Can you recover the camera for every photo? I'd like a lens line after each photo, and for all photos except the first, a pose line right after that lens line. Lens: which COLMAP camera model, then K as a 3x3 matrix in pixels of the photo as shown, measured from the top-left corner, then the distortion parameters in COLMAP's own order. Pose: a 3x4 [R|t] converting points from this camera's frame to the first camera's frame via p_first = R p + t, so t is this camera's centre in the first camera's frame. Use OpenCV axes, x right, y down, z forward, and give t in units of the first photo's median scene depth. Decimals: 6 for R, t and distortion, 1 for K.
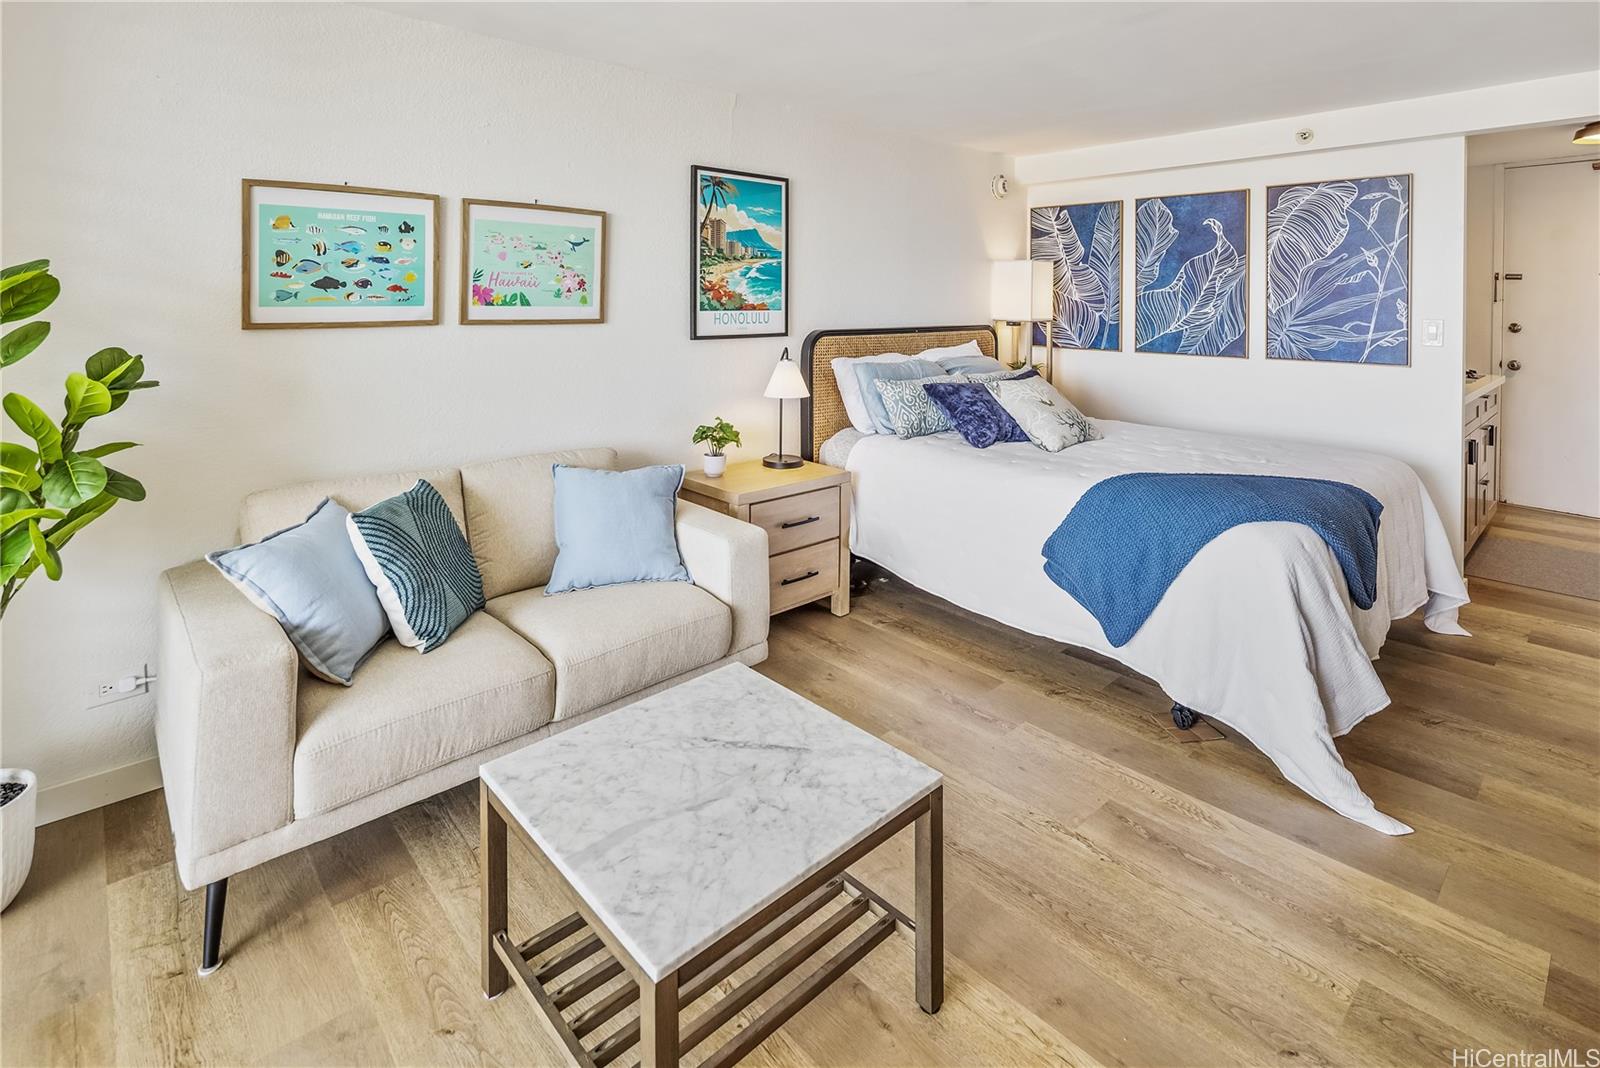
lens RADIAL K [[779.7, 0, 803.9], [0, 779.7, 298.7], [0, 0, 1]] dist [0.011206, -0.007890]
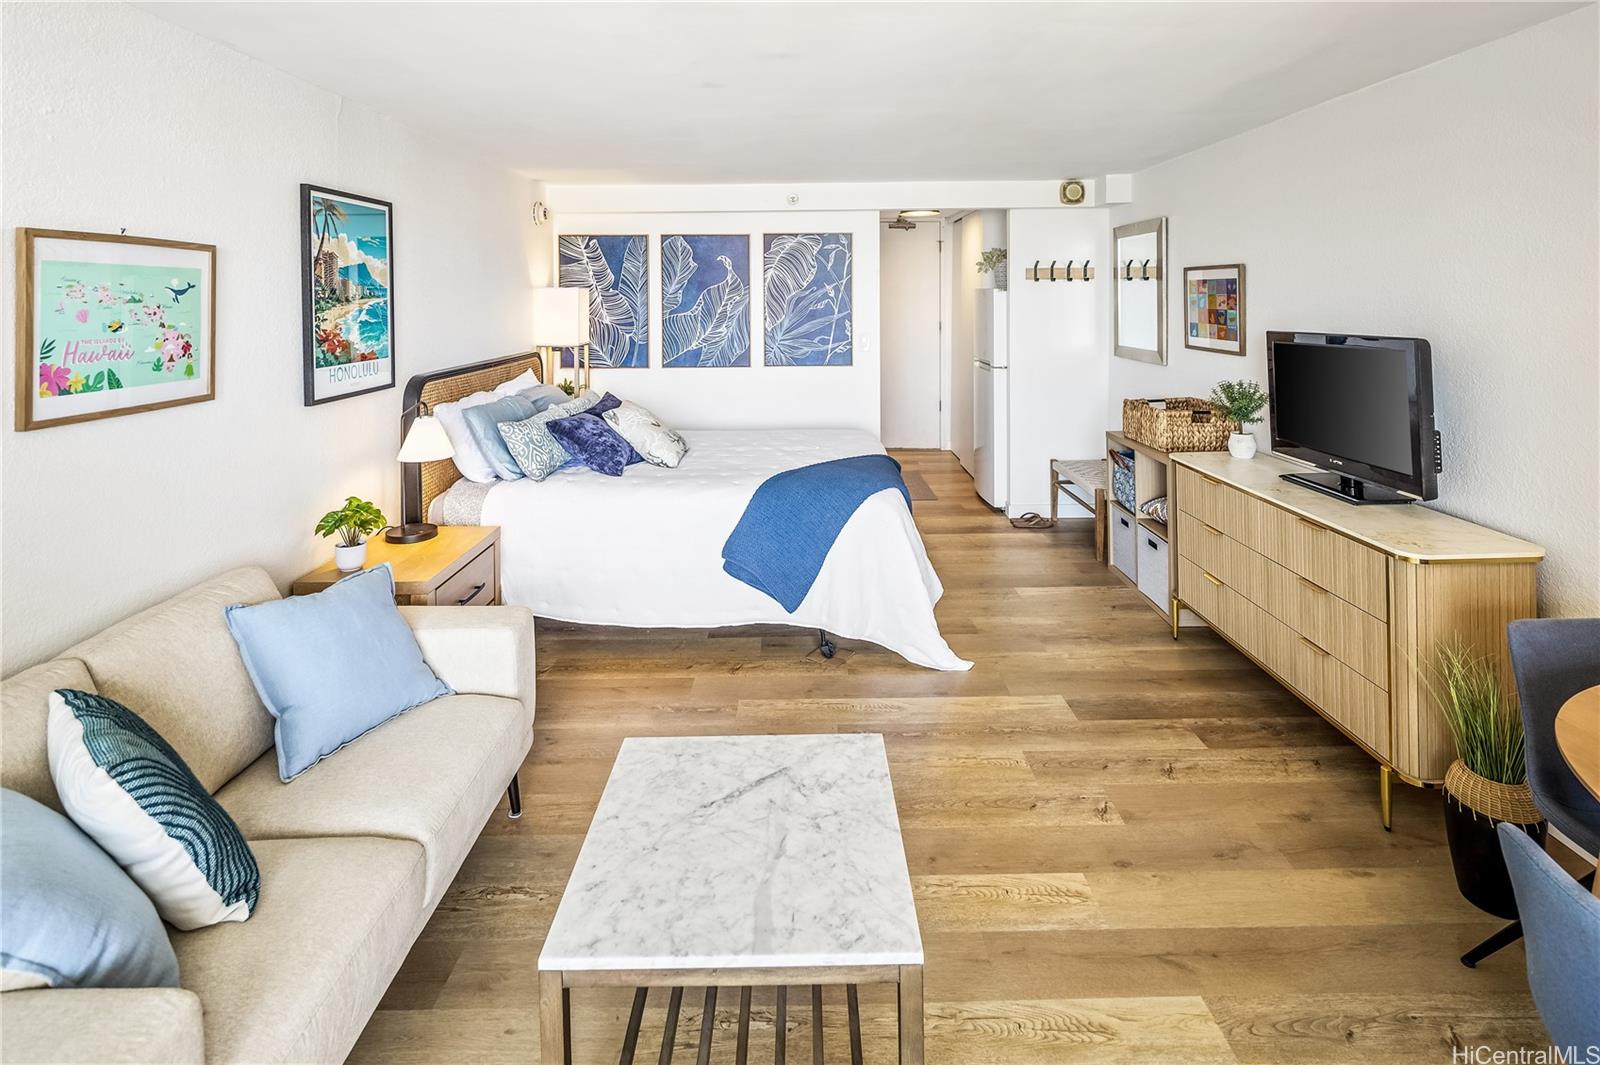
lens RADIAL K [[776.2, 0, 803.5], [0, 776.2, 304.4], [0, 0, 1]] dist [0.005704, -0.004613]
pose [[0.676893, -0.019803, 0.735815, -0.355704], [0.012207, 0.999803, 0.015678, -0.052421], [-0.735981, -0.001630, 0.677001, 0.095232]]
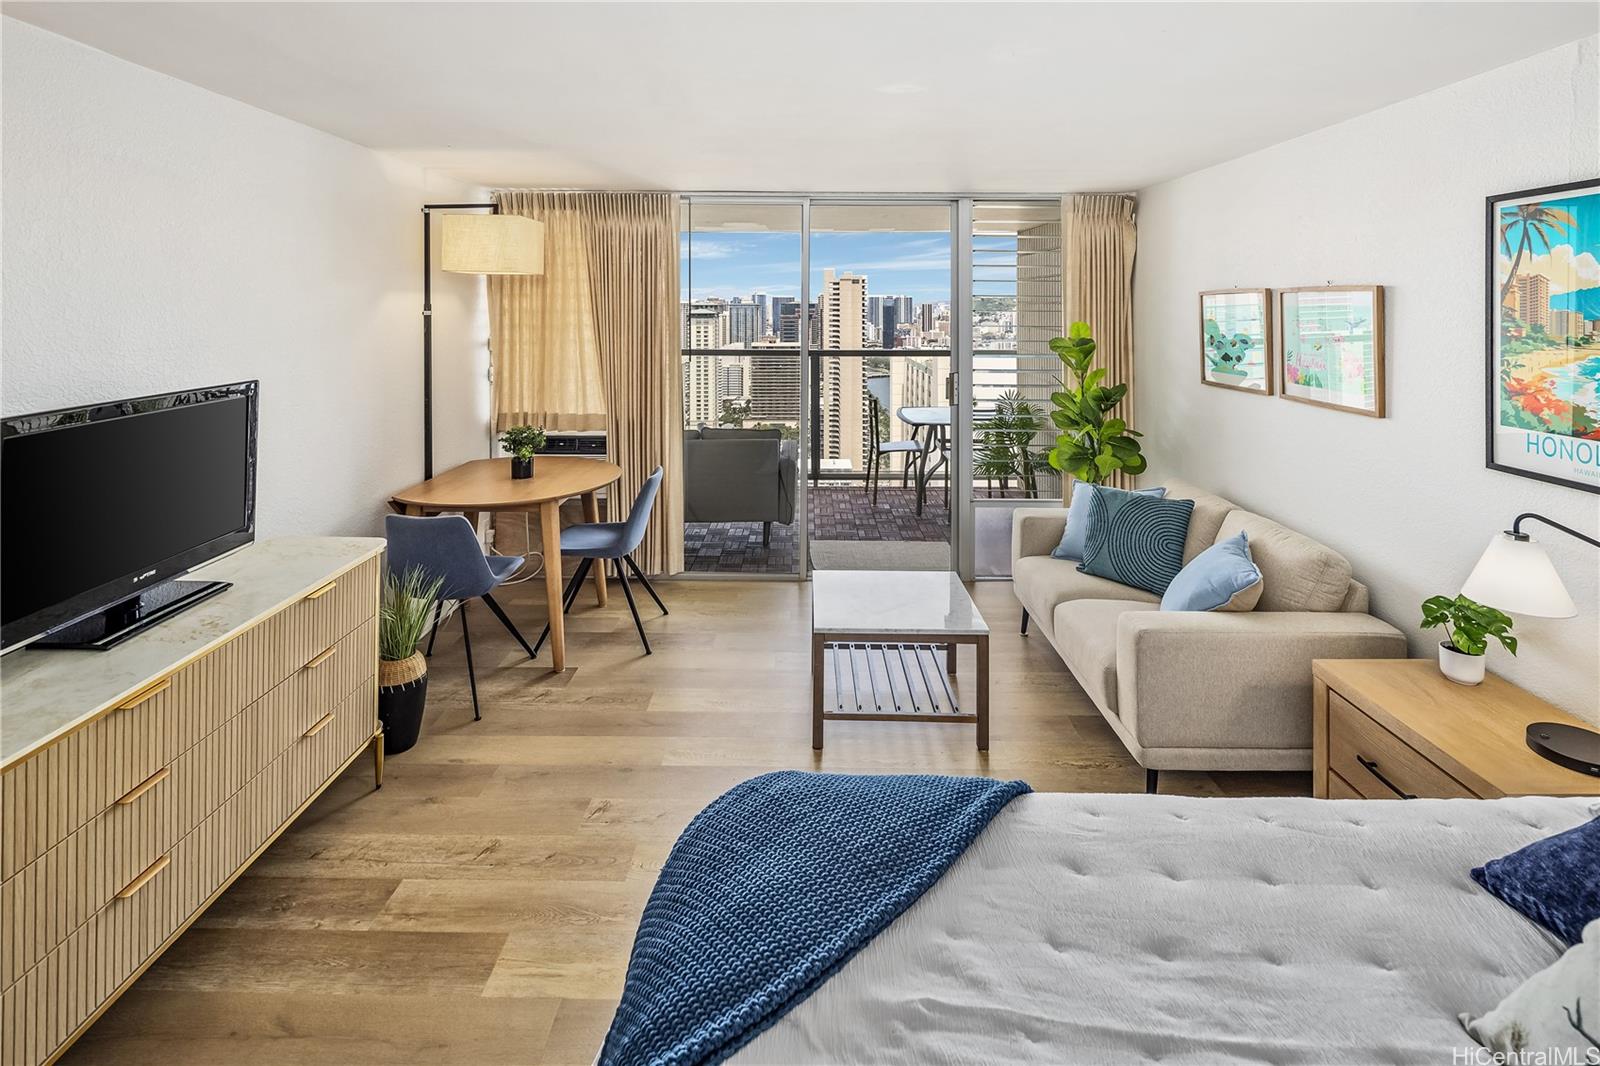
lens RADIAL K [[776.2, 0, 803.5], [0, 776.2, 304.9], [0, 0, 1]] dist [0.005704, -0.004613]
pose [[-0.681894, -0.010188, -0.731380, 0.667989], [-0.006488, 0.999948, -0.007879, -0.068298], [0.731422, -0.000627, -0.681925, 0.956820]]
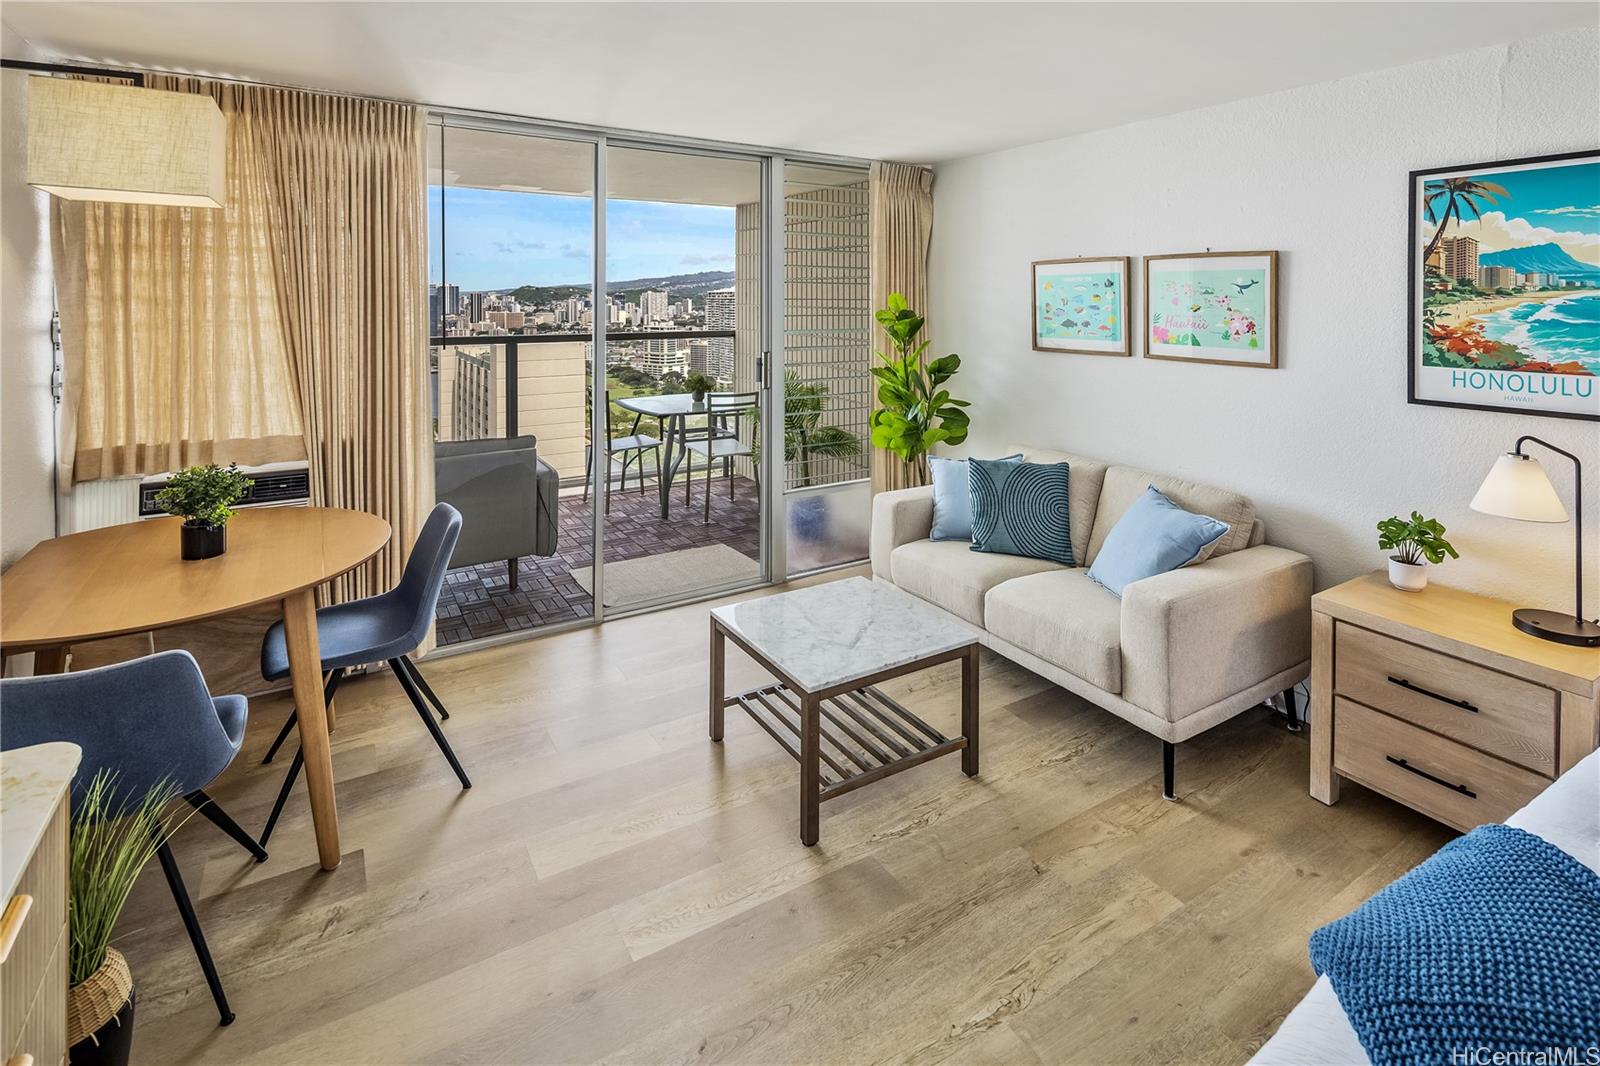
lens RADIAL K [[776.2, 0, 803.5], [0, 776.2, 304.9], [0, 0, 1]] dist [0.005704, -0.004613]
pose [[-0.192561, 0.001793, -0.981283, 0.663014], [-0.003691, 0.999990, 0.002551, -0.039363], [0.981278, 0.004113, -0.192552, 0.531821]]
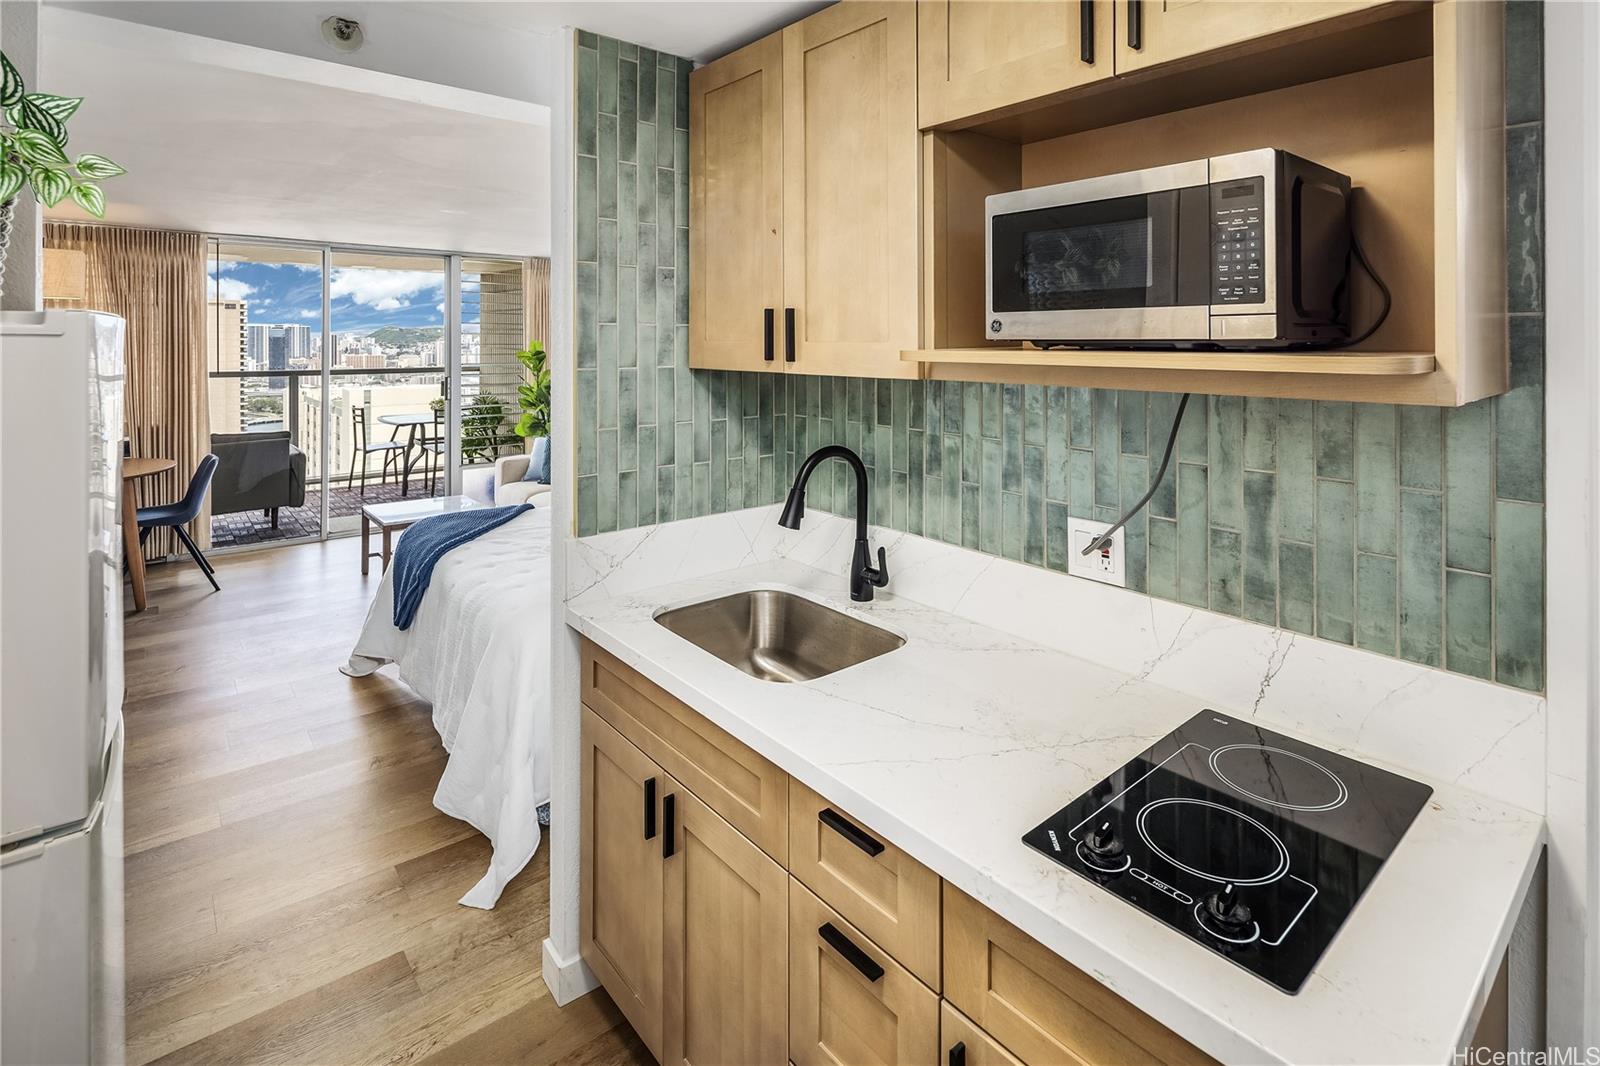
lens RADIAL K [[786.0, 0, 798.6], [0, 786.0, 338.5], [0, 0, 1]] dist [0.002126, -0.001219]
pose [[-0.055416, -0.007969, -0.998432, 1.359088], [-0.002049, 0.999967, -0.007868, -0.044992], [0.998461, 0.001609, -0.055430, 1.190041]]
